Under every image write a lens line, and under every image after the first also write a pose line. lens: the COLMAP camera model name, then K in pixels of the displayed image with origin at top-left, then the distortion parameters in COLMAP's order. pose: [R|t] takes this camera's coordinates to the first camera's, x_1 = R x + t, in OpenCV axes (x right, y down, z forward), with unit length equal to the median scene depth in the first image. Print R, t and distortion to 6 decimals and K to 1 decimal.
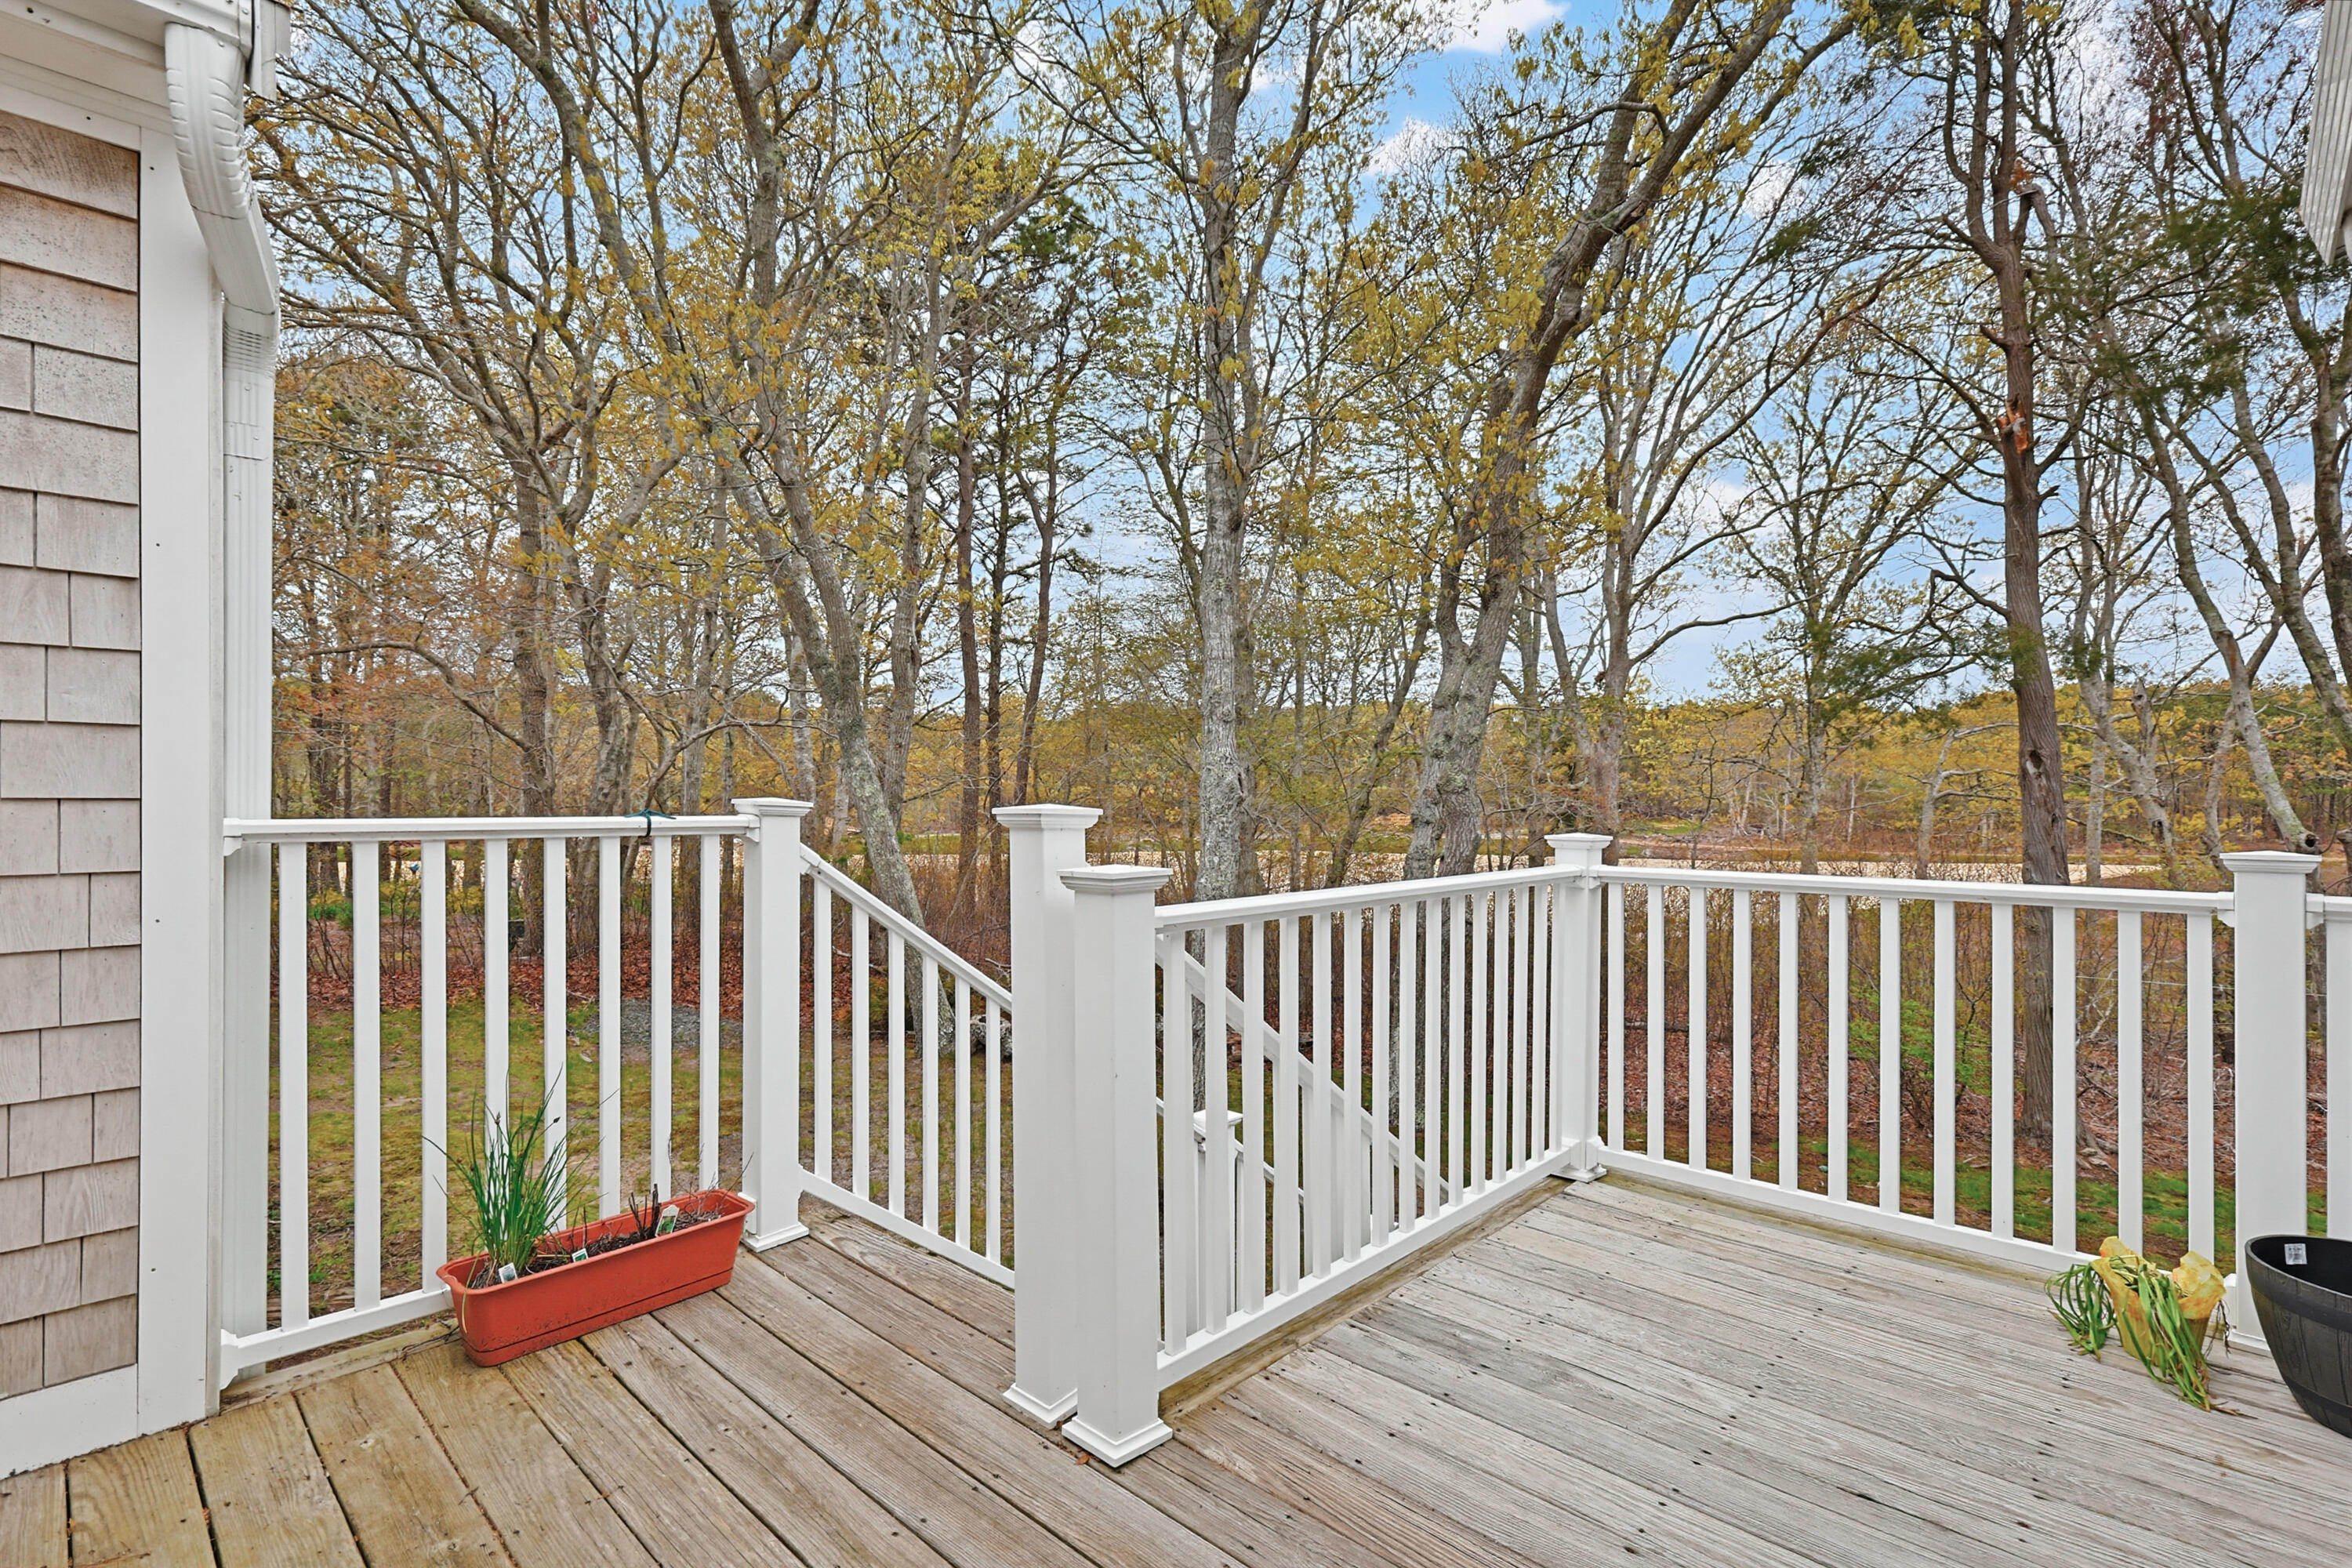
lens RADIAL K [[1112.4, 0, 1170.0], [0, 1112.4, 806.9], [0, 0, 1]] dist [0.001451, 0.001207]
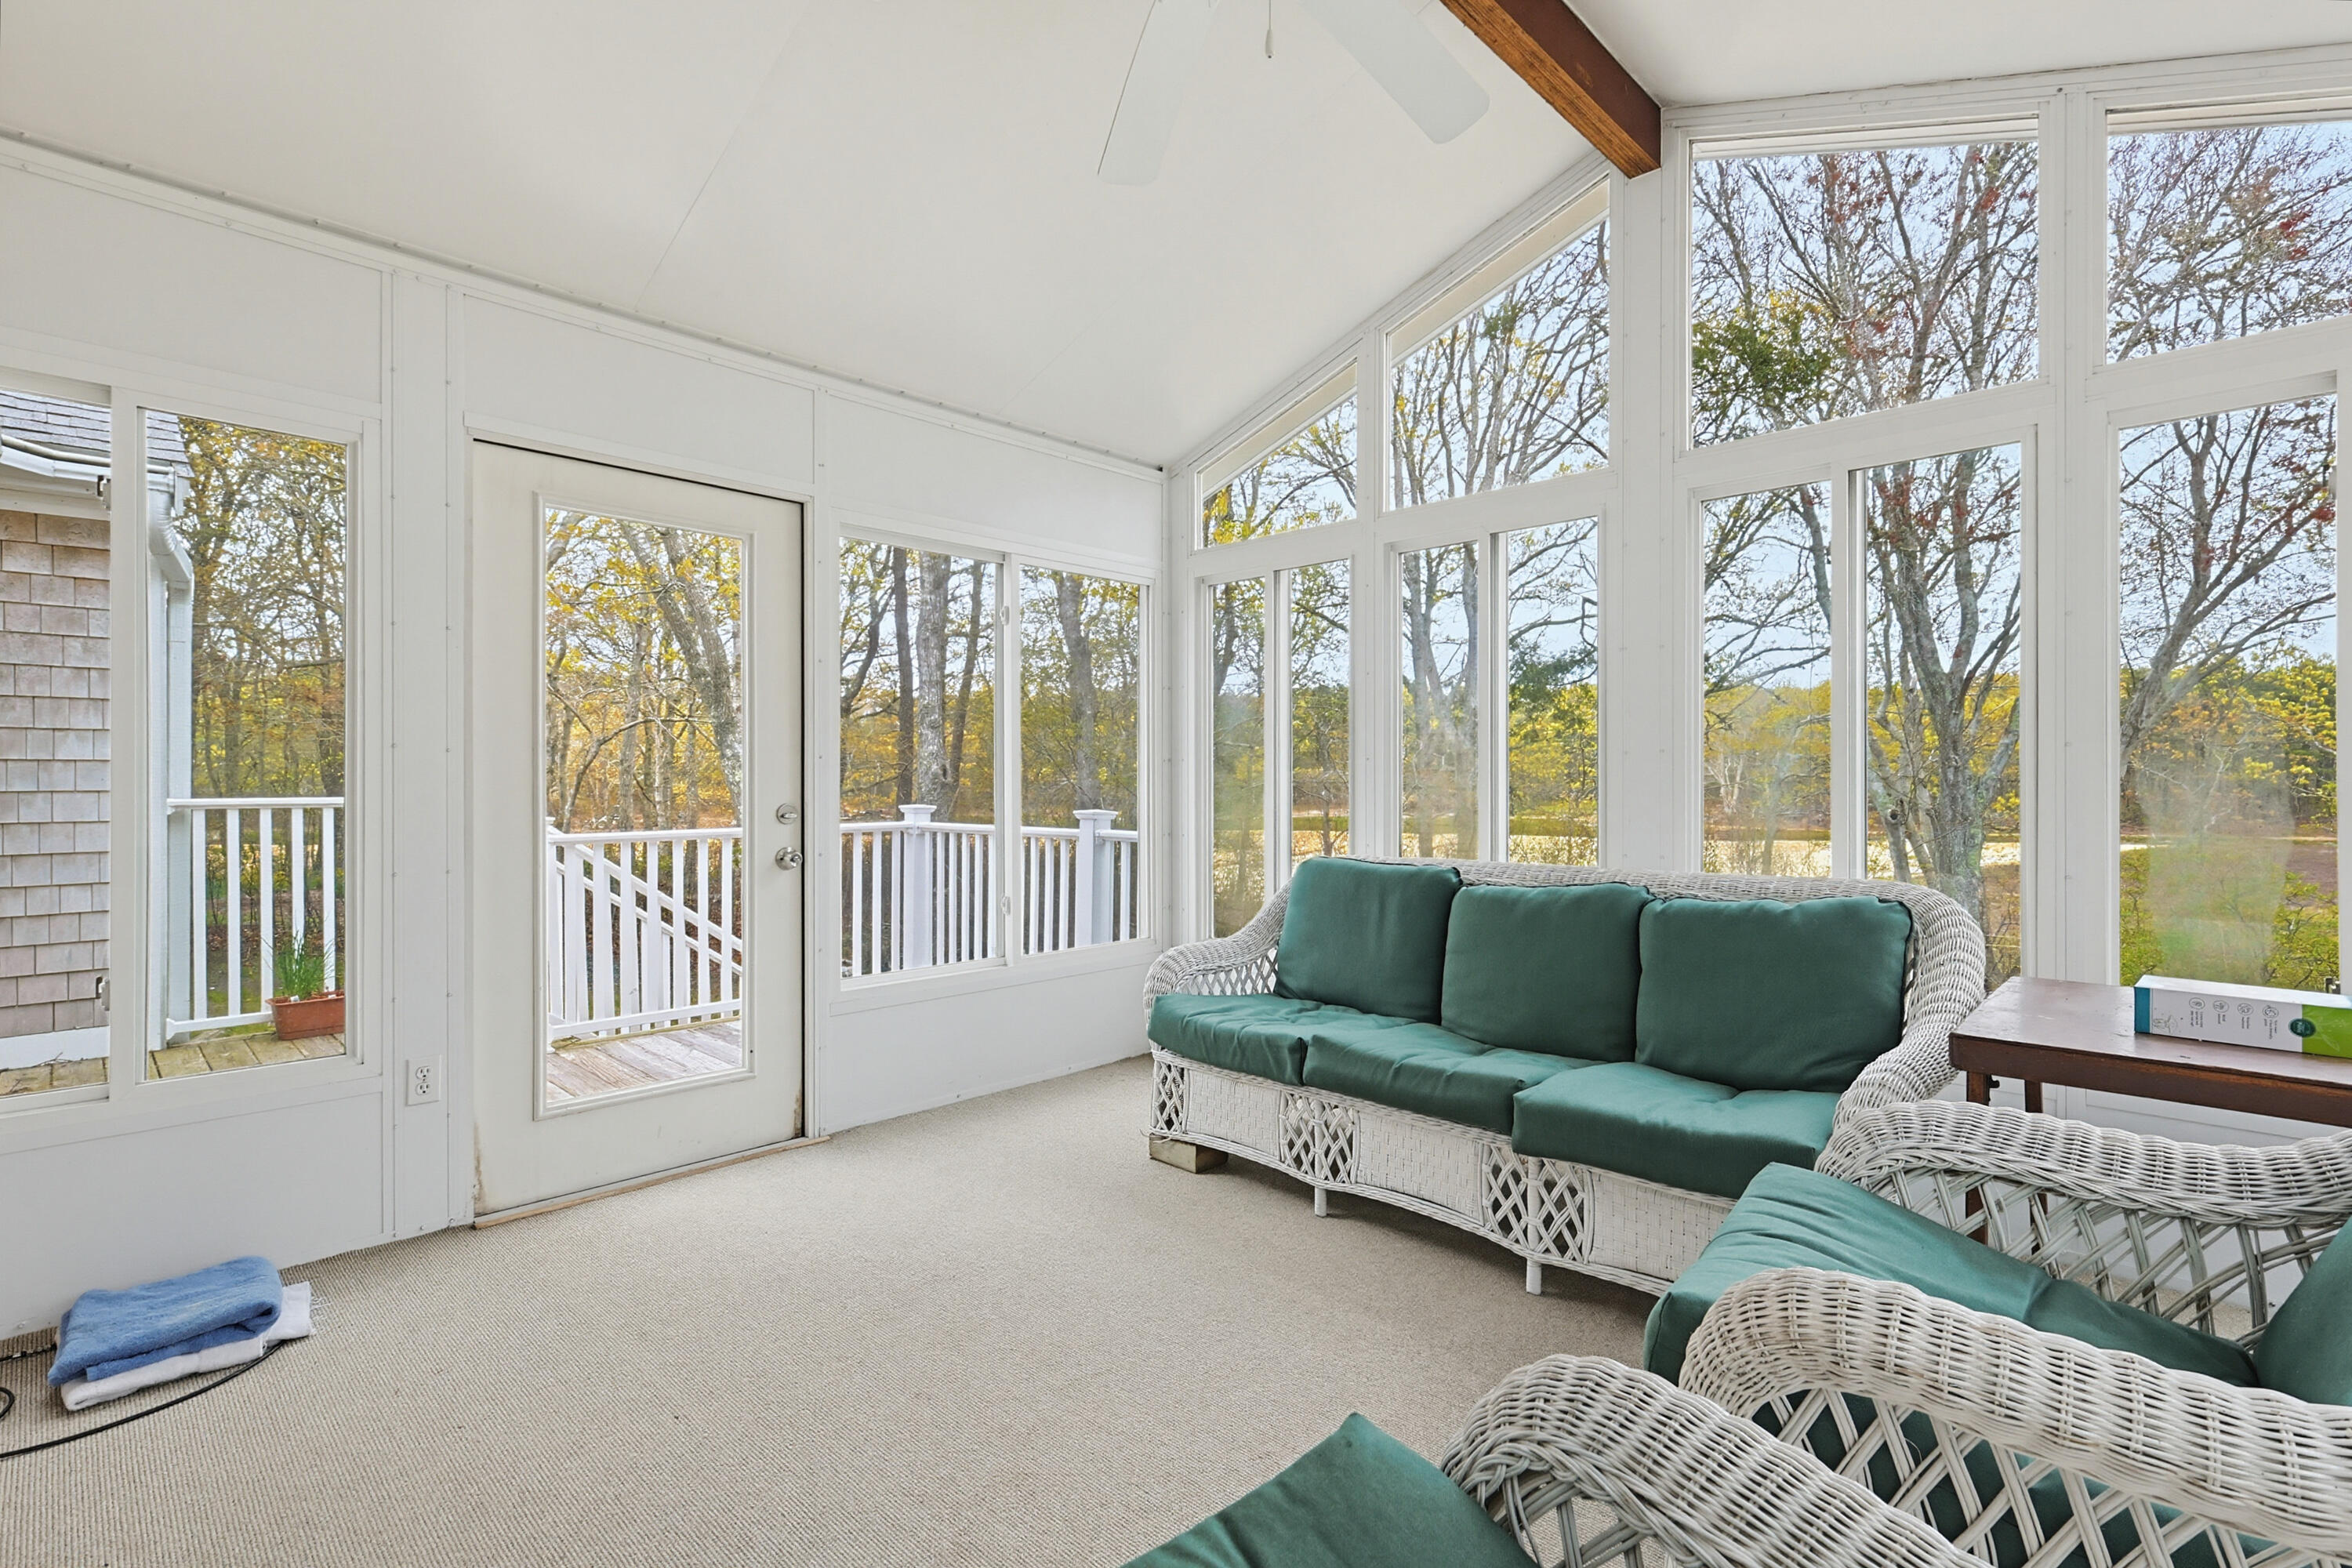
lens RADIAL K [[1089.9, 0, 1176.0], [0, 1089.9, 784.0], [0, 0, 1]] dist [-0.001293, -0.001057]
pose [[0.999965, -0.006722, 0.005078, 1.146151], [0.006736, 0.999973, -0.002793, 0.000046], [-0.005059, 0.002828, 0.999983, -1.180109]]
